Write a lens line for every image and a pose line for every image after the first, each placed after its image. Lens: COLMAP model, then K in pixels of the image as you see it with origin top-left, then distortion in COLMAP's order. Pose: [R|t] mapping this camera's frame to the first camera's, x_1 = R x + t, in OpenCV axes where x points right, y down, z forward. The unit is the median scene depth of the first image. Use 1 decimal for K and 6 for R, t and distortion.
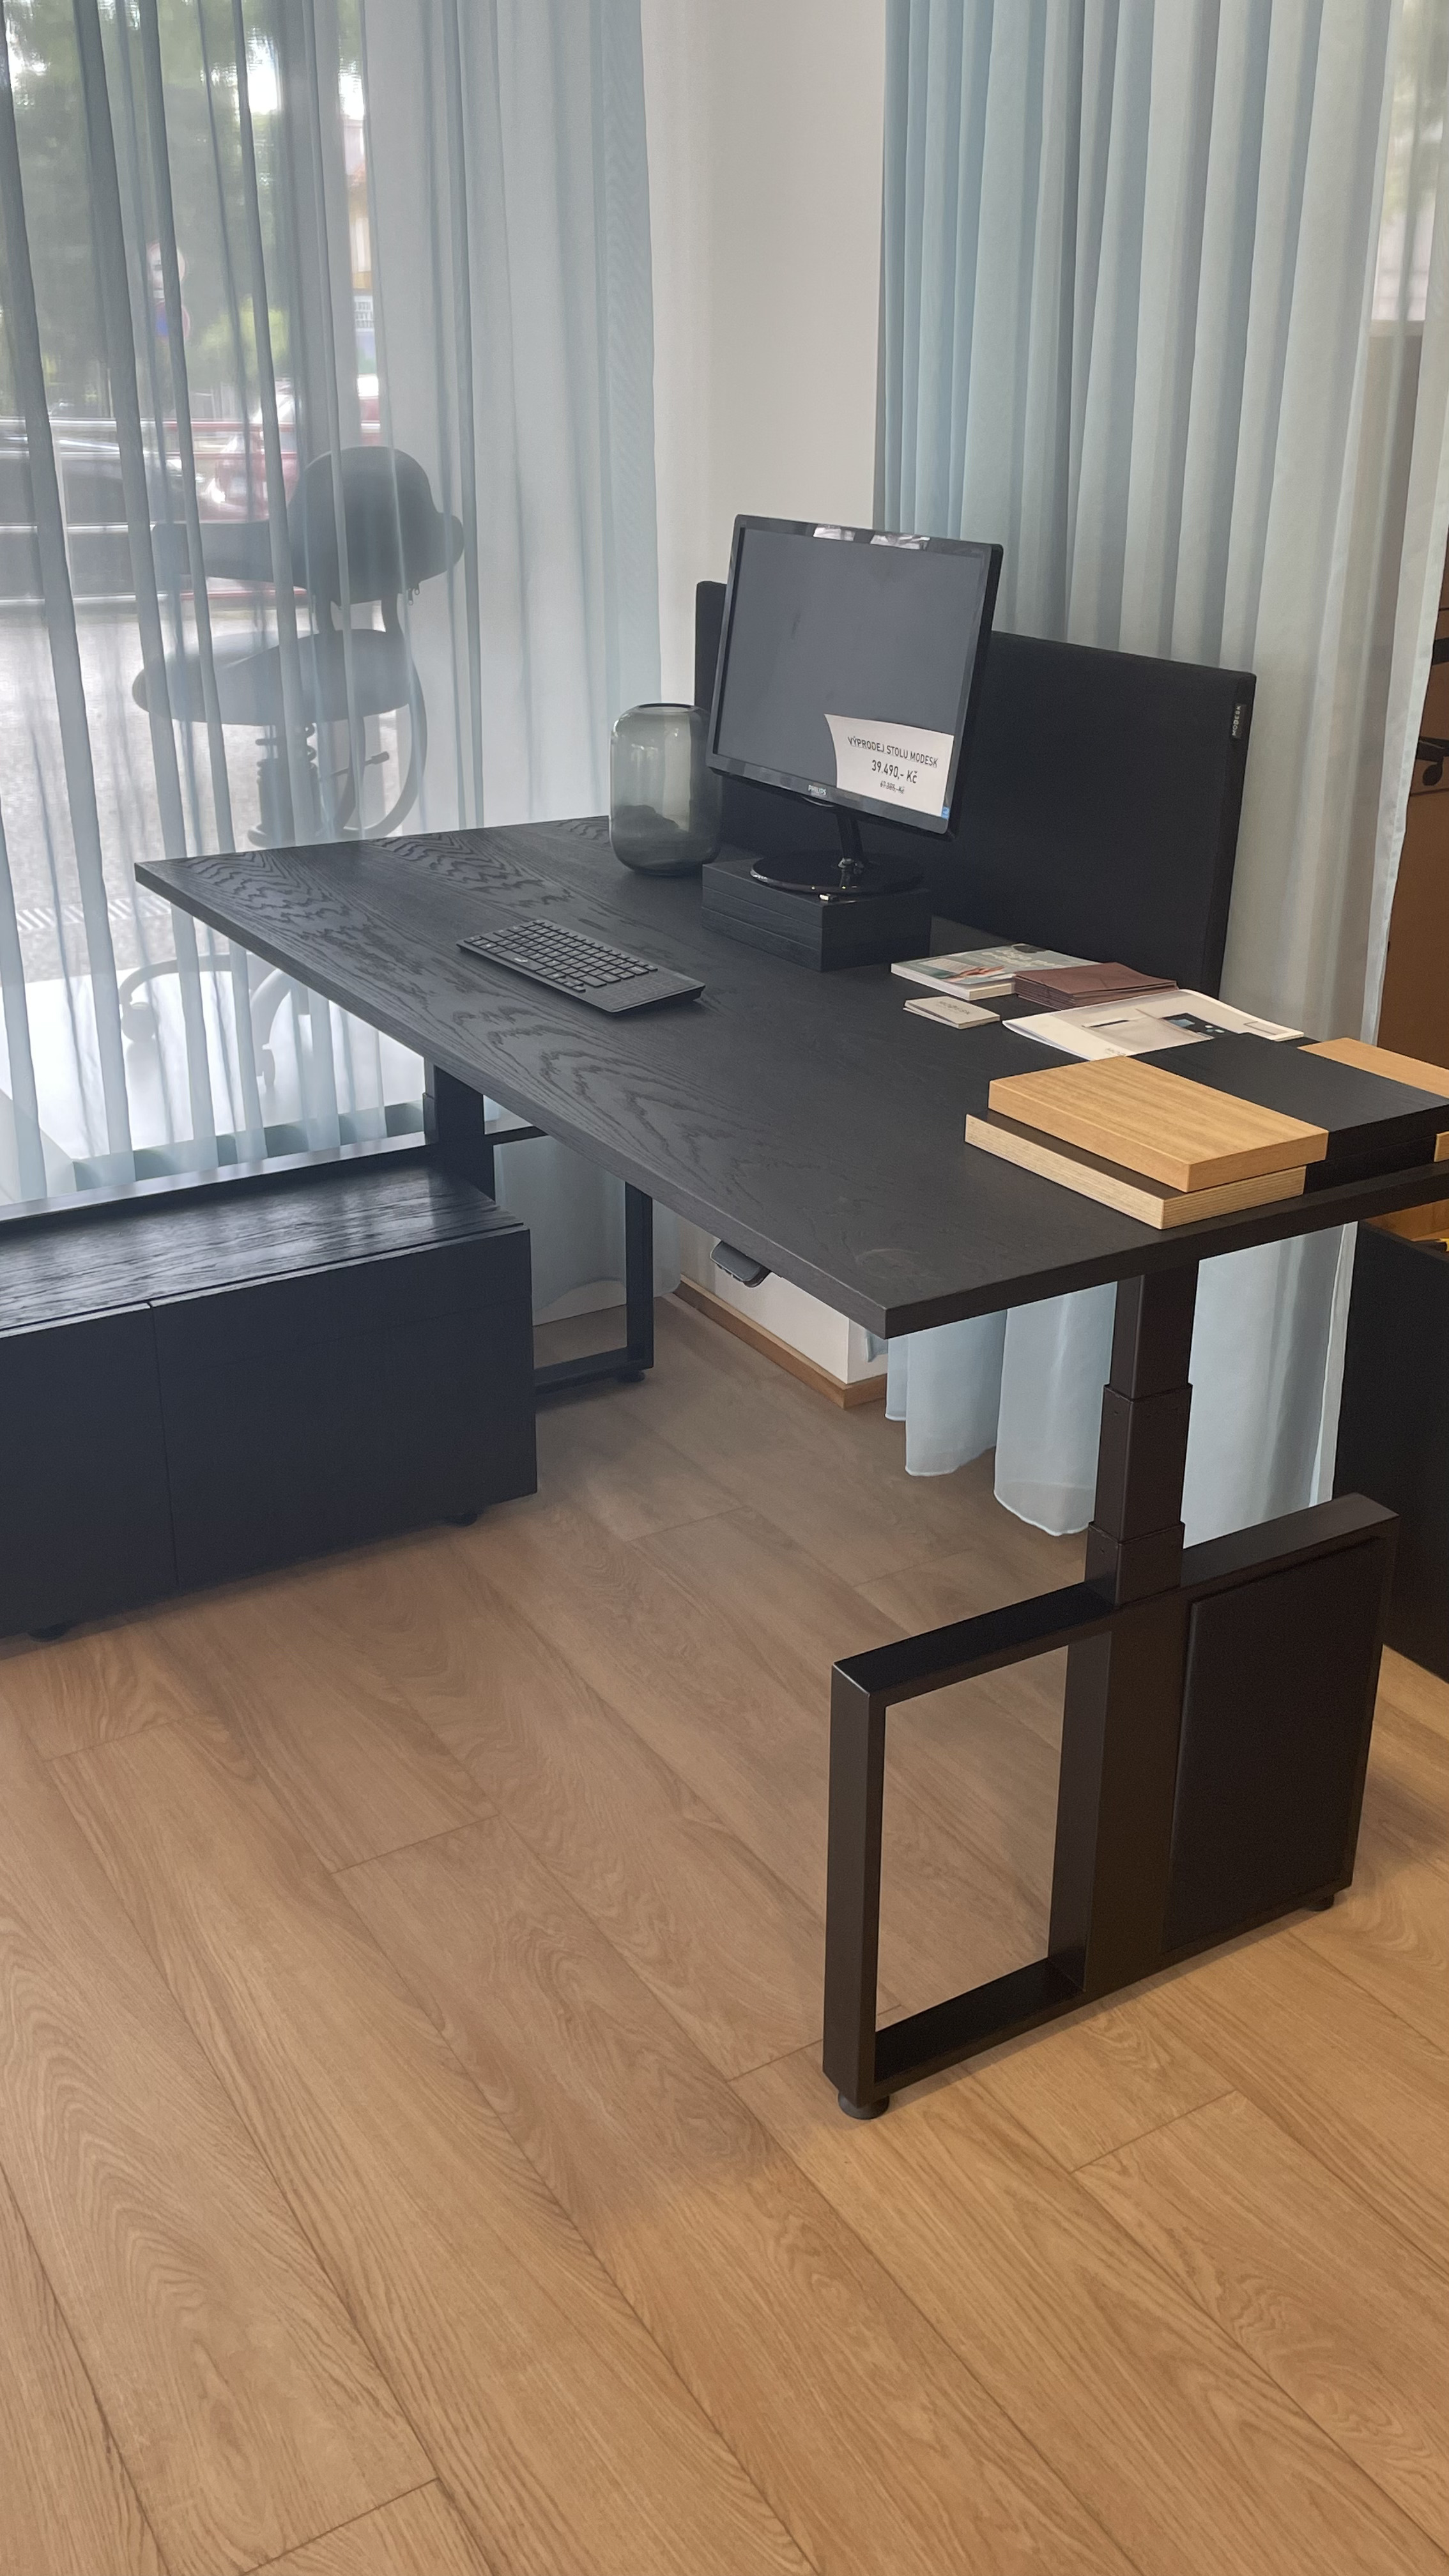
lens RADIAL K [[2220.5, 0, 724.5], [0, 2220.5, 1288.0], [0, 0, 1]] dist [0.073104, -0.132452]
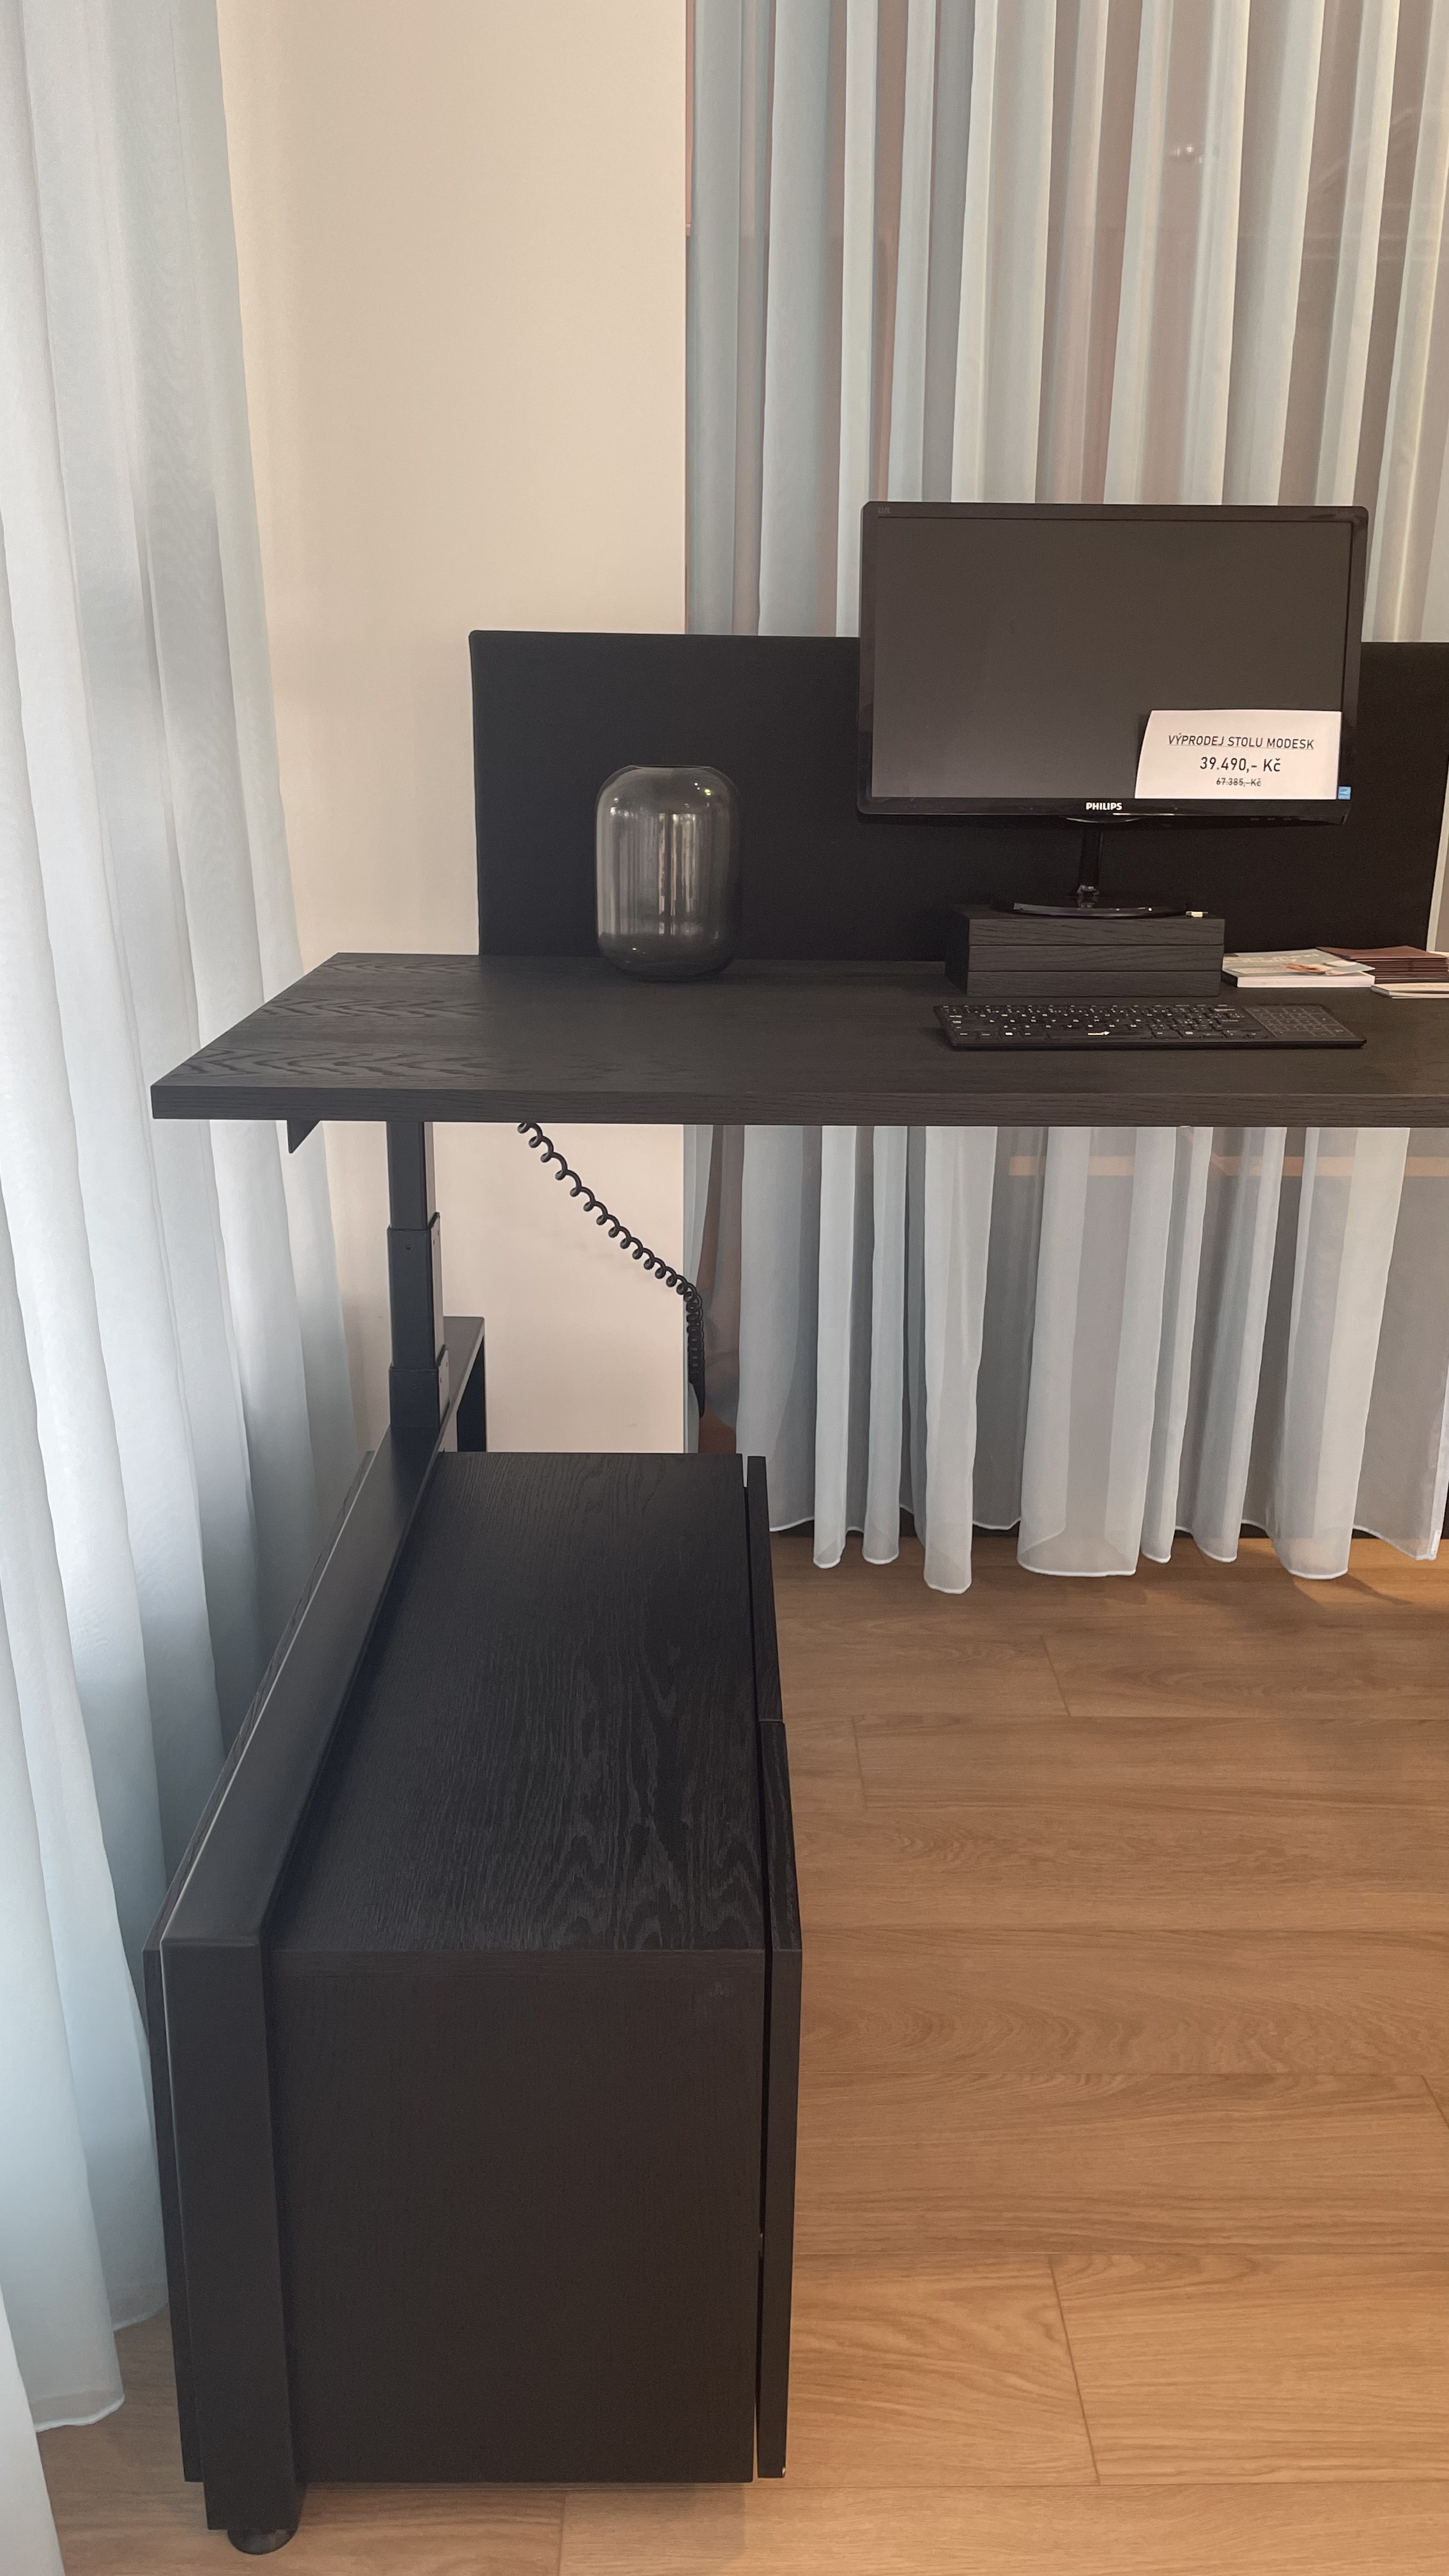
lens RADIAL K [[1931.7, 0, 705.8], [0, 1931.7, 1296.8], [0, 0, 1]] dist [0.066723, -0.099533]
pose [[0.510625, -0.251113, 0.822317, -0.789887], [0.327451, 0.941122, 0.084059, -0.175728], [-0.795008, 0.226345, 0.562787, 0.823687]]
